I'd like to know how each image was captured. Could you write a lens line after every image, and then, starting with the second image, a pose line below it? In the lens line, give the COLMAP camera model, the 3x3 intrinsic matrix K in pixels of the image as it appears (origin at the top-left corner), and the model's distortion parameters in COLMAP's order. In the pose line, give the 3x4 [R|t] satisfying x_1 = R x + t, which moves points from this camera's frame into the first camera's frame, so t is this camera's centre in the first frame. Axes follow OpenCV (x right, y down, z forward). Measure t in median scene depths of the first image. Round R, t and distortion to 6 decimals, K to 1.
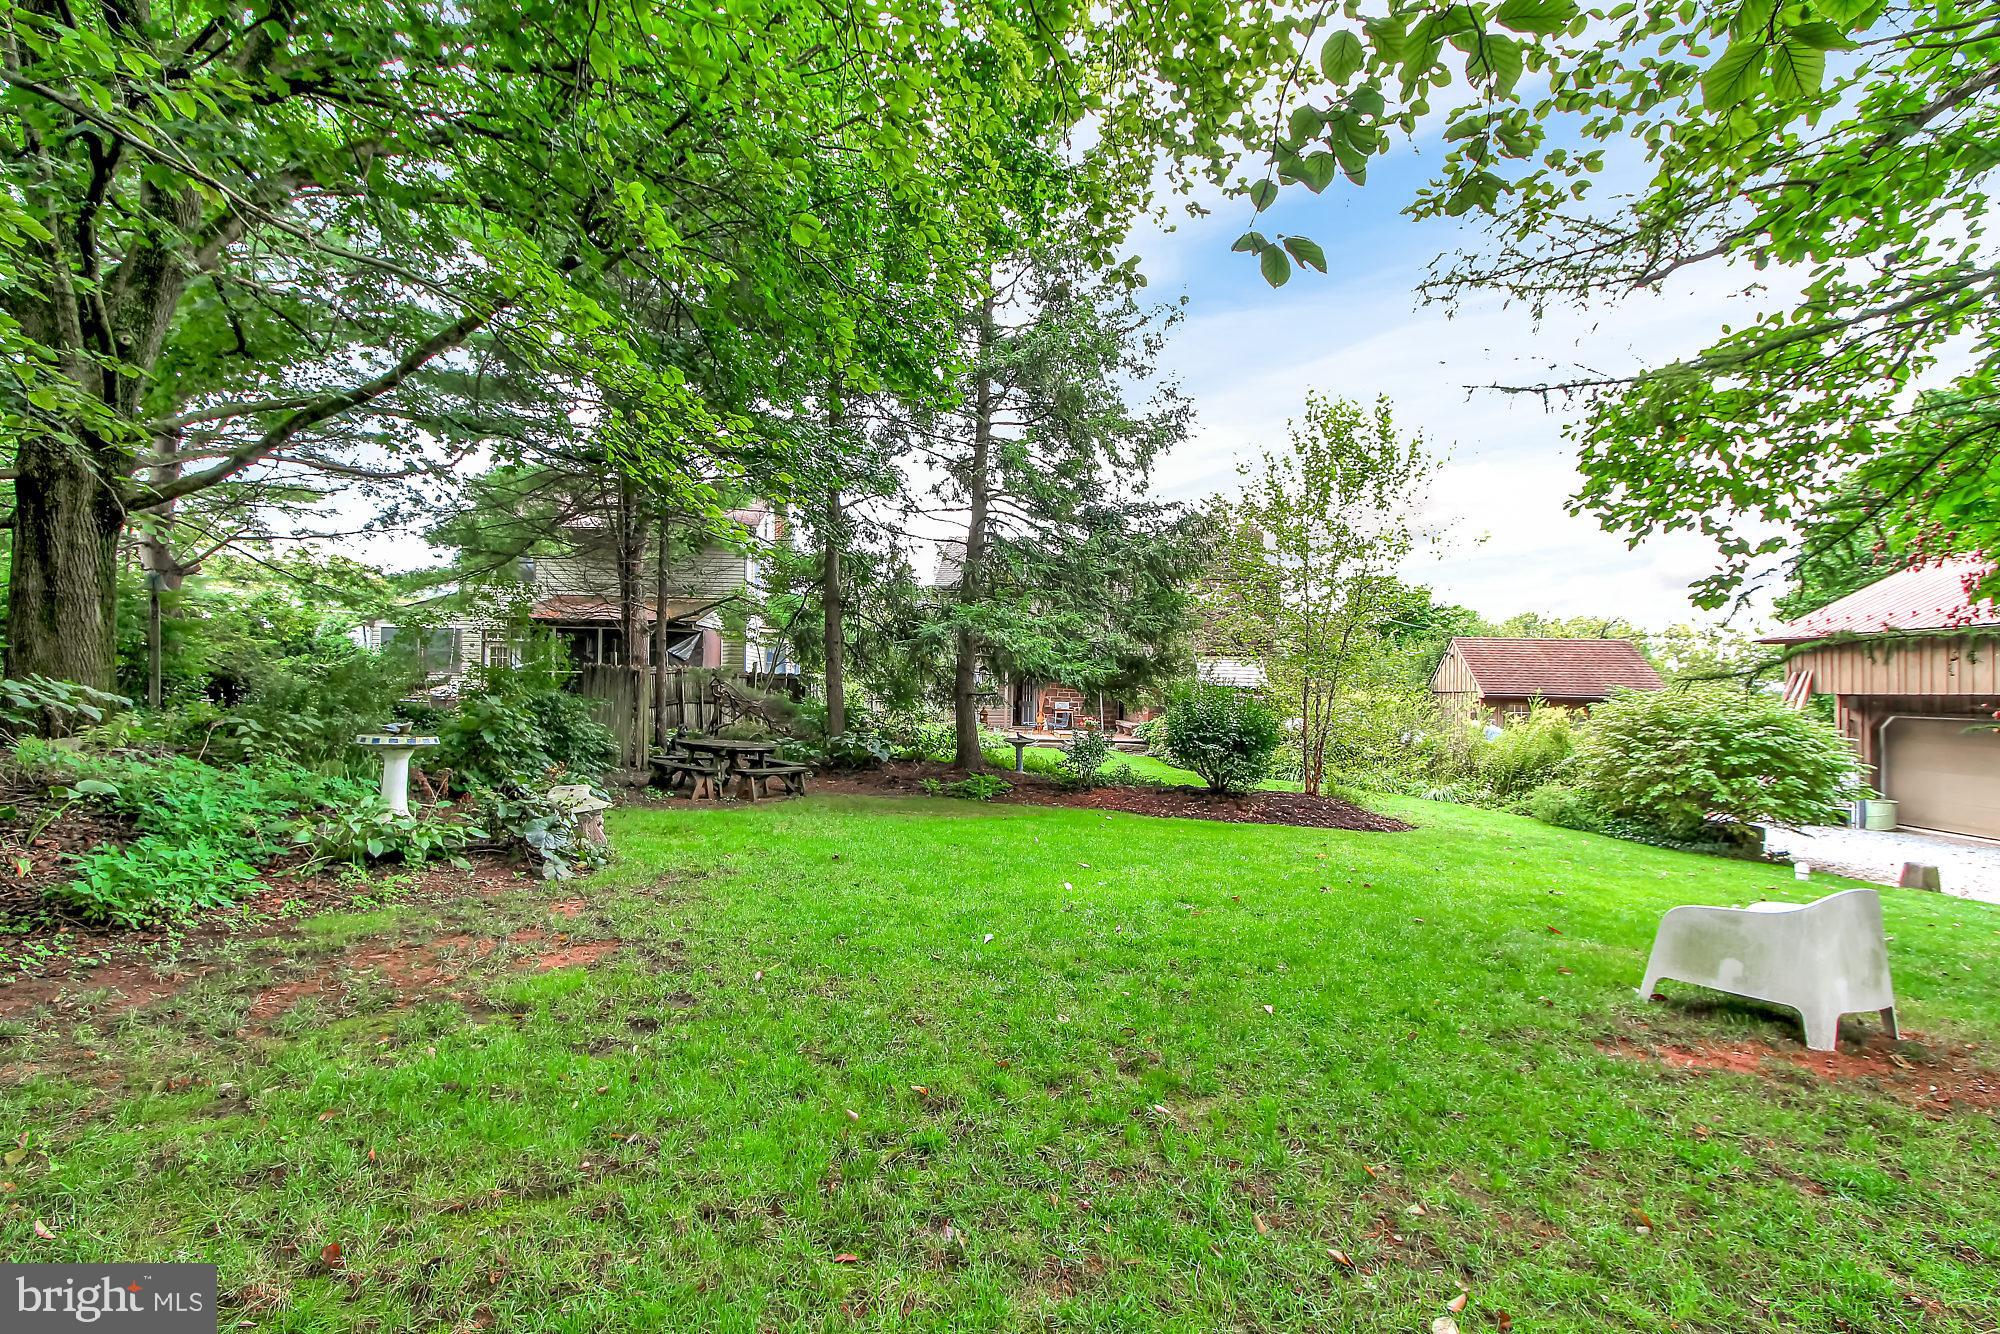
lens RADIAL K [[928.5, 0, 999.4], [0, 928.5, 668.0], [0, 0, 1]] dist [0.002159, 0.000147]
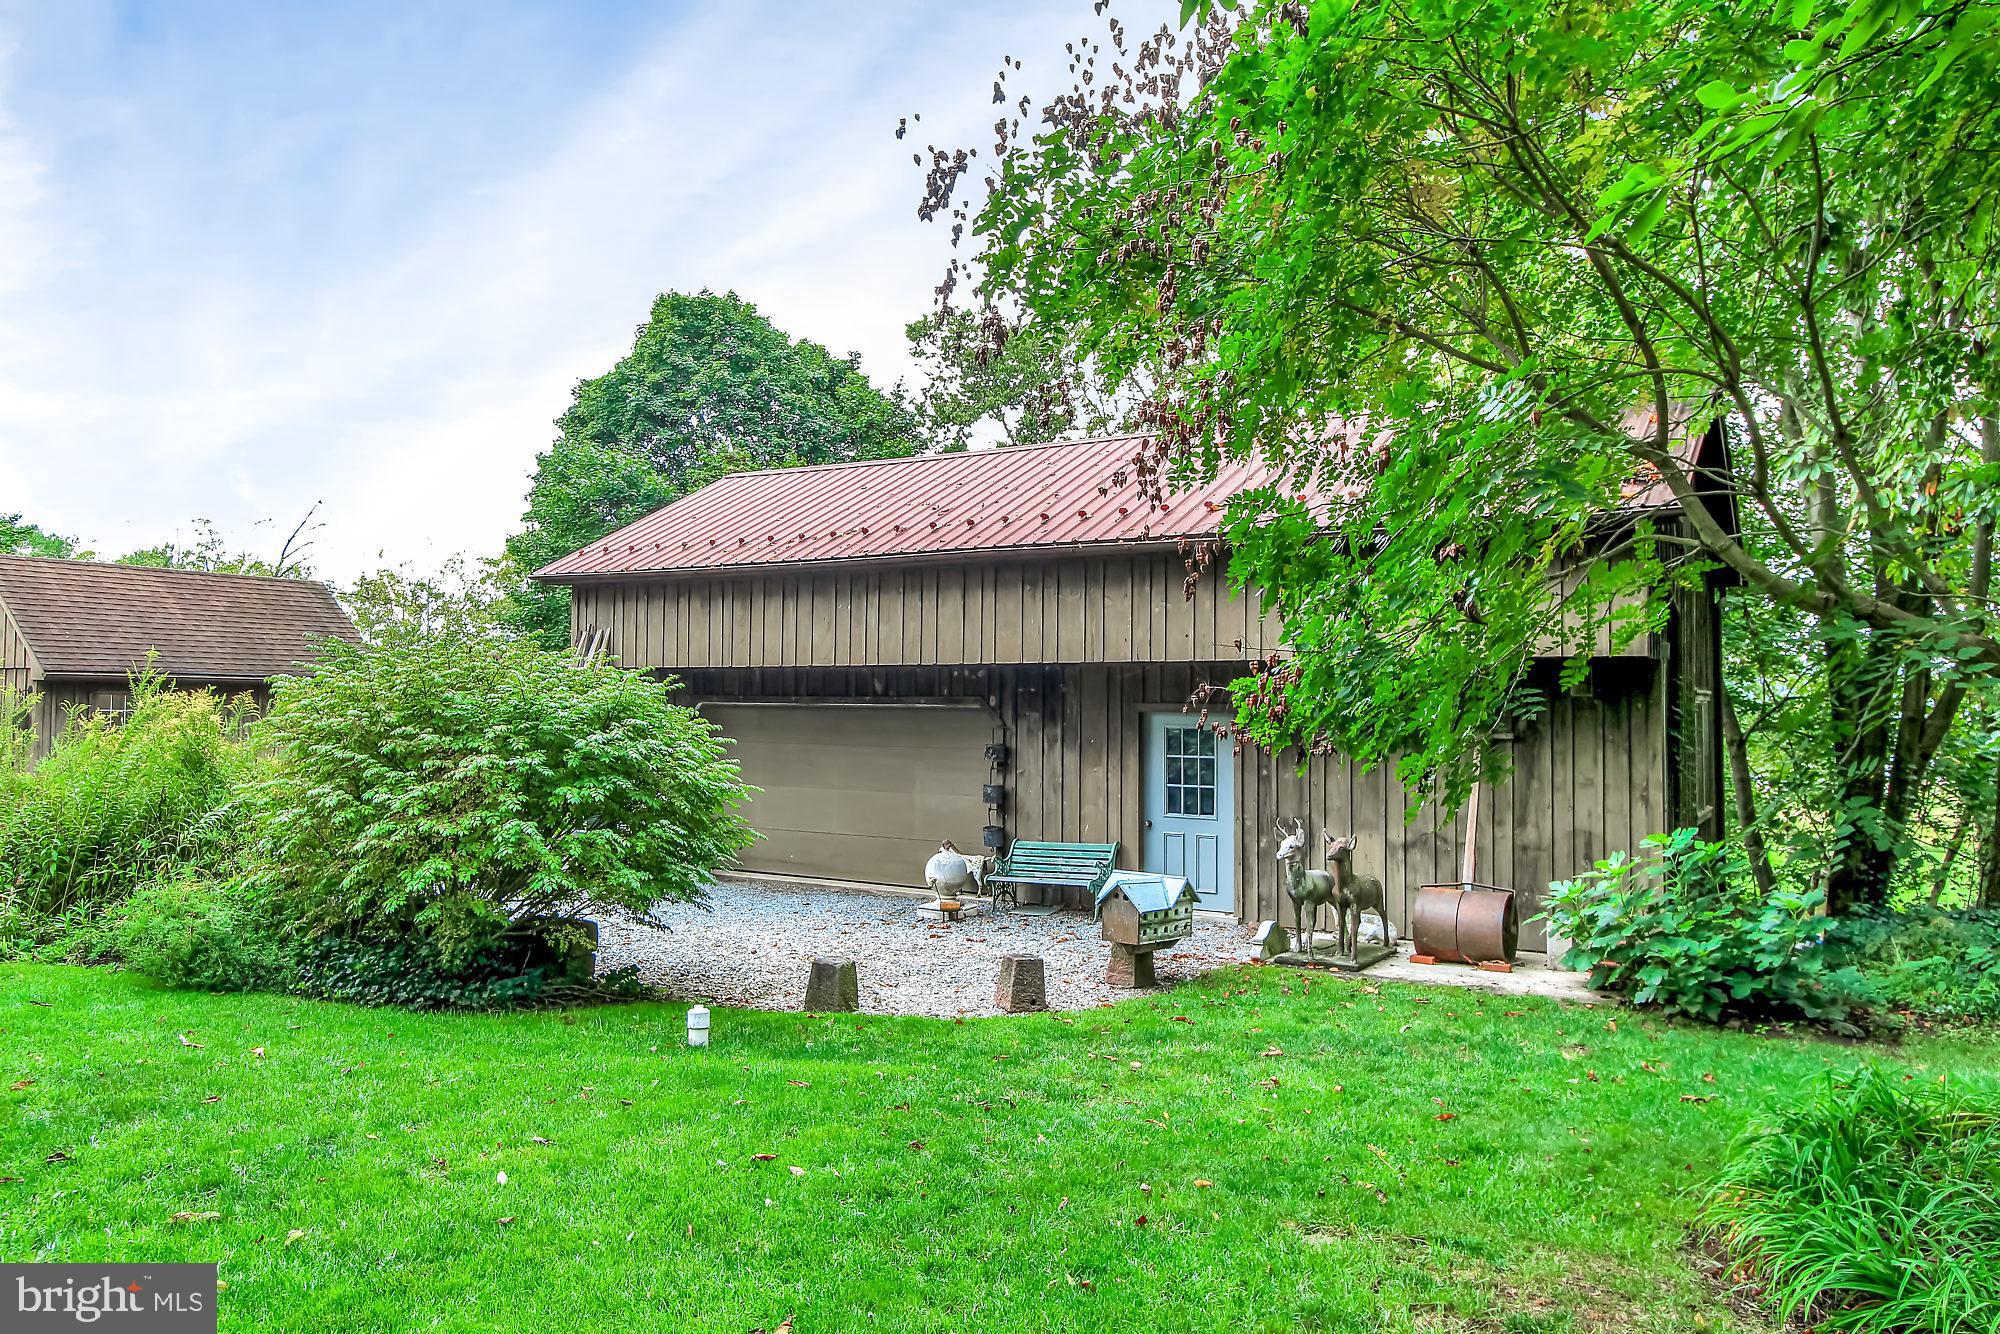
lens RADIAL K [[1465.1, 0, 1001.1], [0, 1465.1, 664.2], [0, 0, 1]] dist [0.043509, -0.000176]
pose [[0.510144, 0.007793, 0.860054, 0.255947], [-0.019654, 0.999803, 0.002599, 0.027051], [-0.859865, -0.018229, 0.510197, 0.419919]]
